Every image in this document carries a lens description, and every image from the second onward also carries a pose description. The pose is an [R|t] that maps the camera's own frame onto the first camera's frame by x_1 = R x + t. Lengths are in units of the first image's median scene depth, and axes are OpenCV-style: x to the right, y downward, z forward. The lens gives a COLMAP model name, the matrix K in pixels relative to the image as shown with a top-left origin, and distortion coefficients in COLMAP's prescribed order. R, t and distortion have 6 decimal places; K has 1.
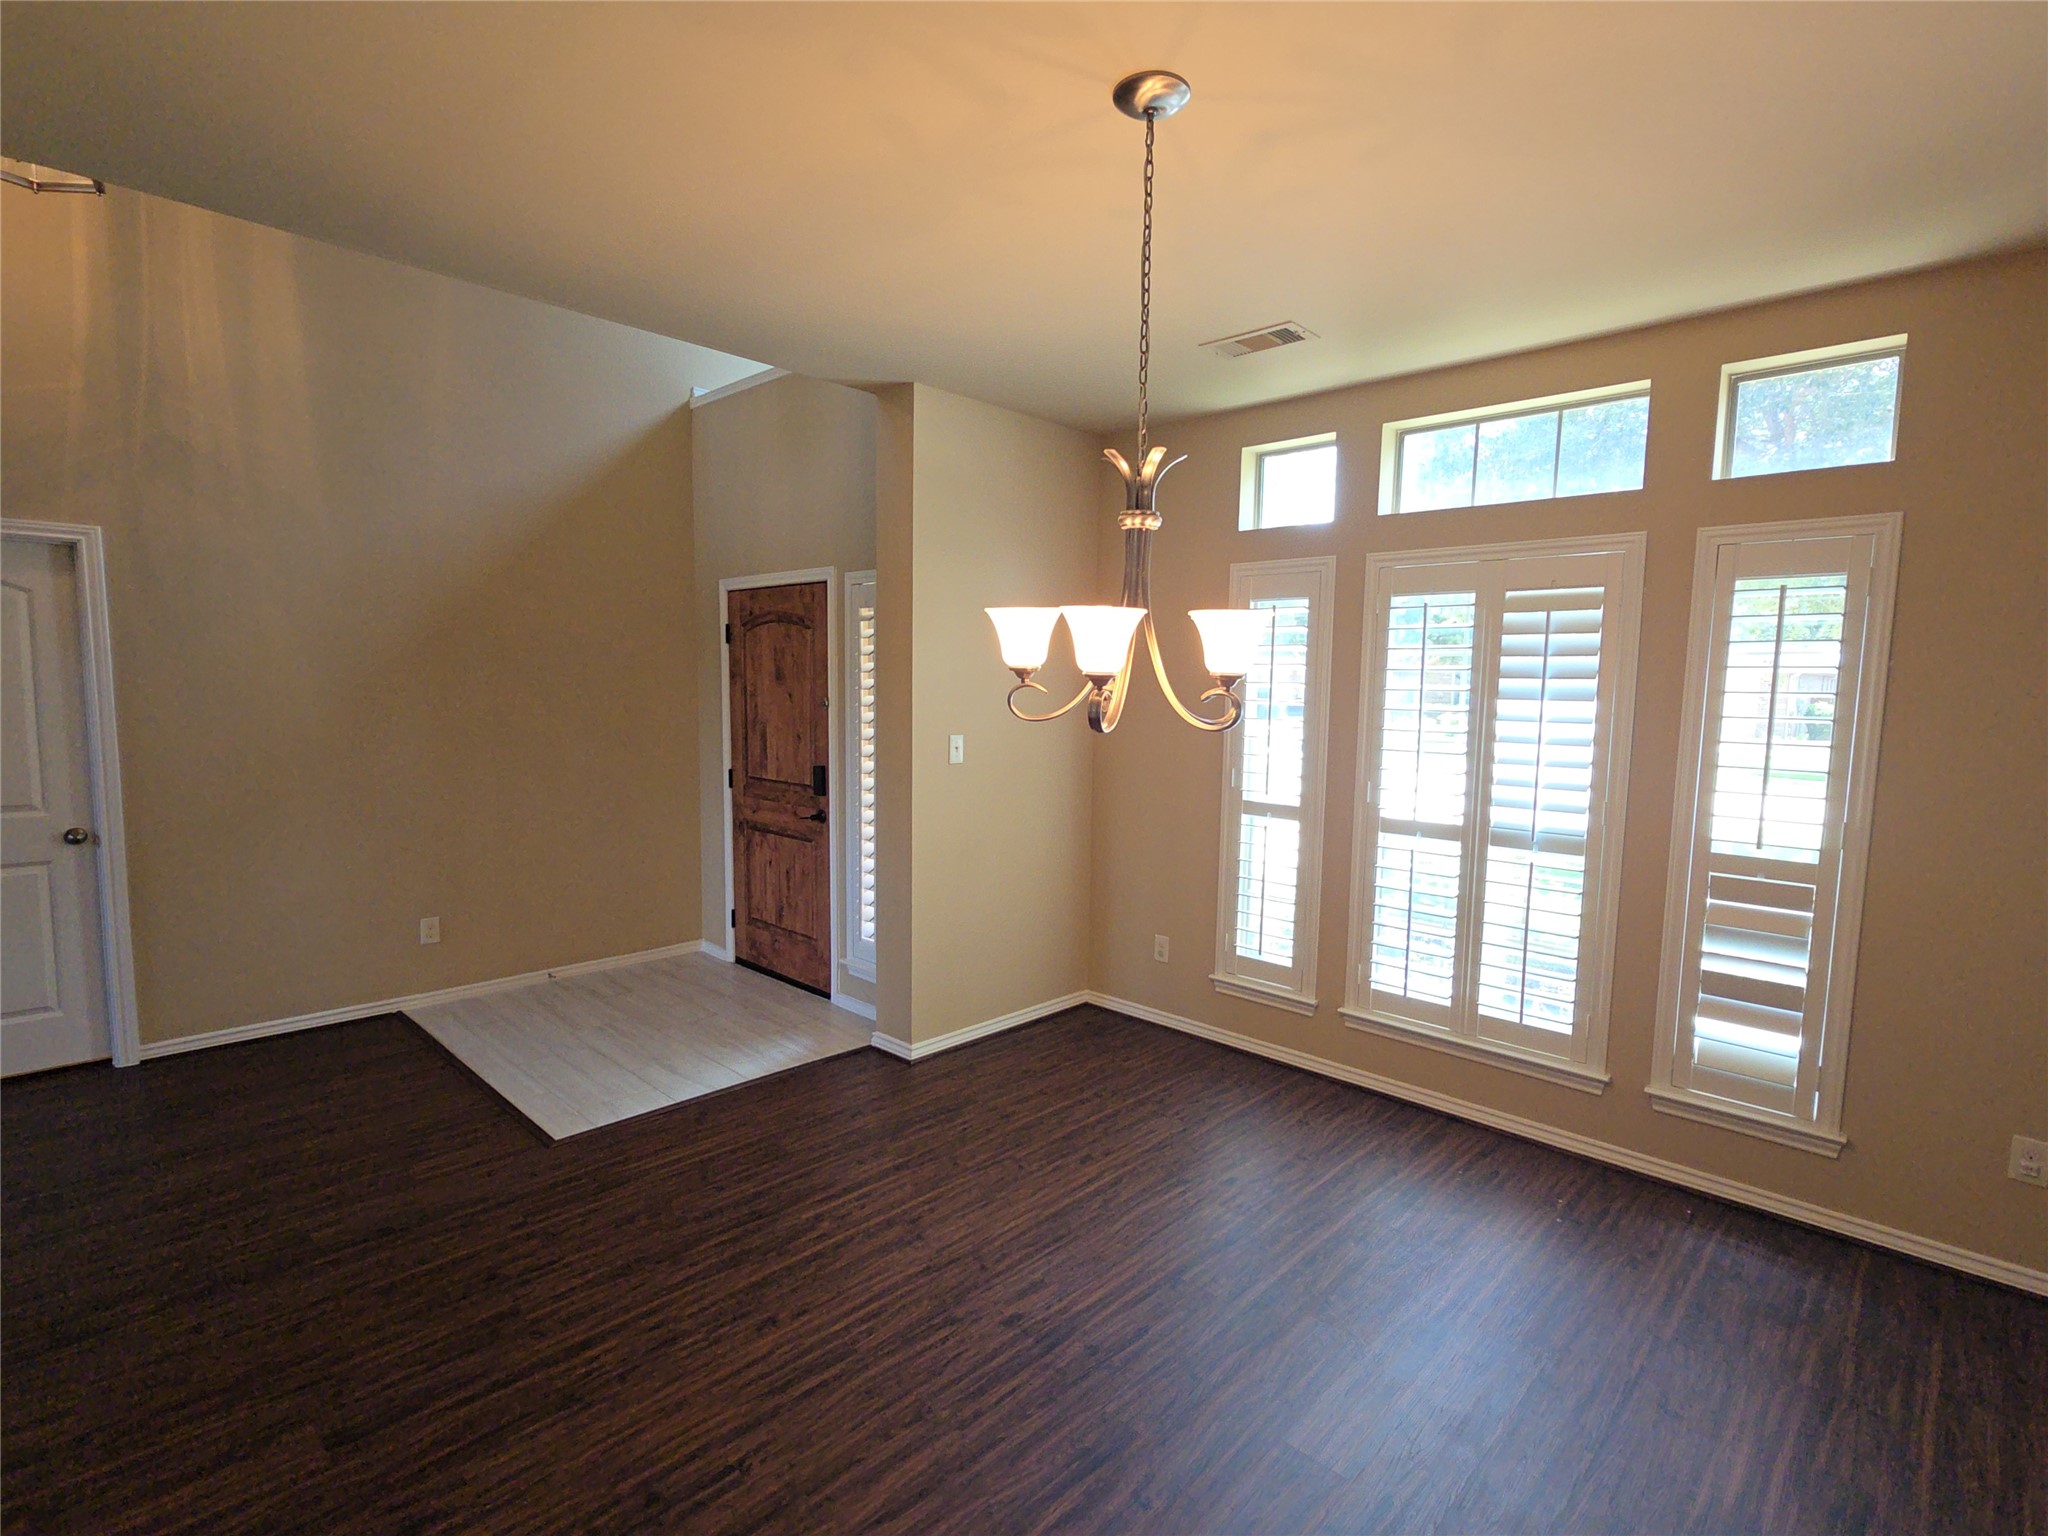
lens RADIAL K [[987.2, 0, 1021.3], [0, 987.2, 764.9], [0, 0, 1]] dist [0.003999, -0.000652]
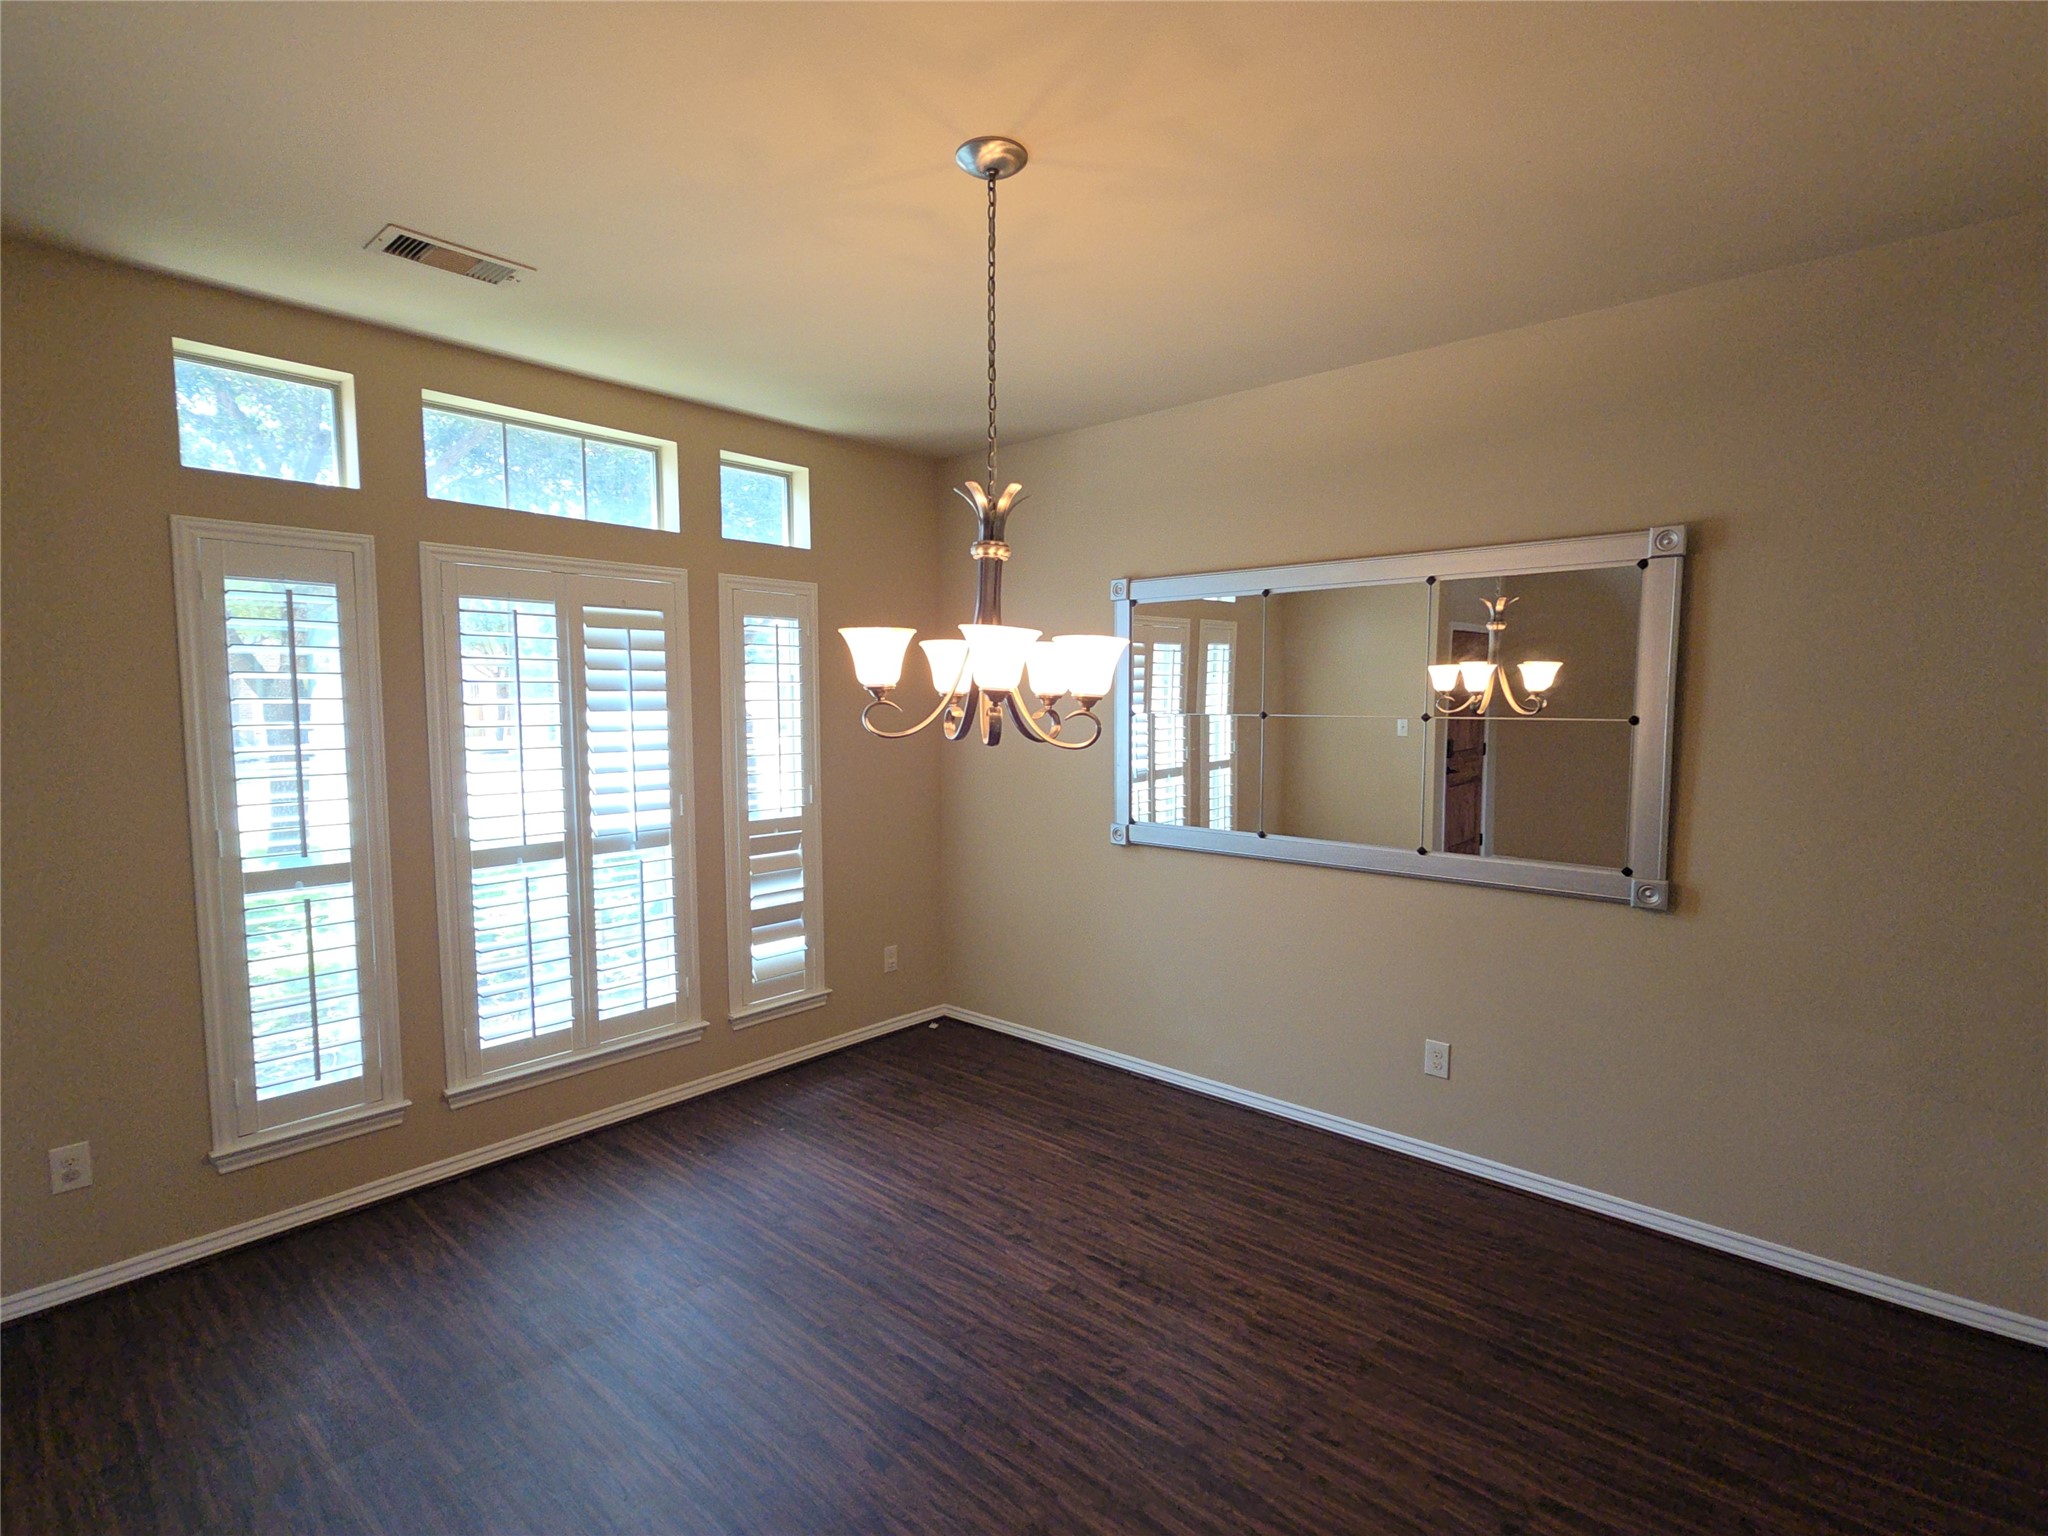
lens RADIAL K [[987.2, 0, 1025.9], [0, 987.2, 765.6], [0, 0, 1]] dist [0.003999, -0.000652]
pose [[-0.033441, -0.085595, 0.995769, -0.552542], [0.081998, 0.992732, 0.088088, -0.063436], [-0.996071, 0.084596, -0.026179, 0.579991]]
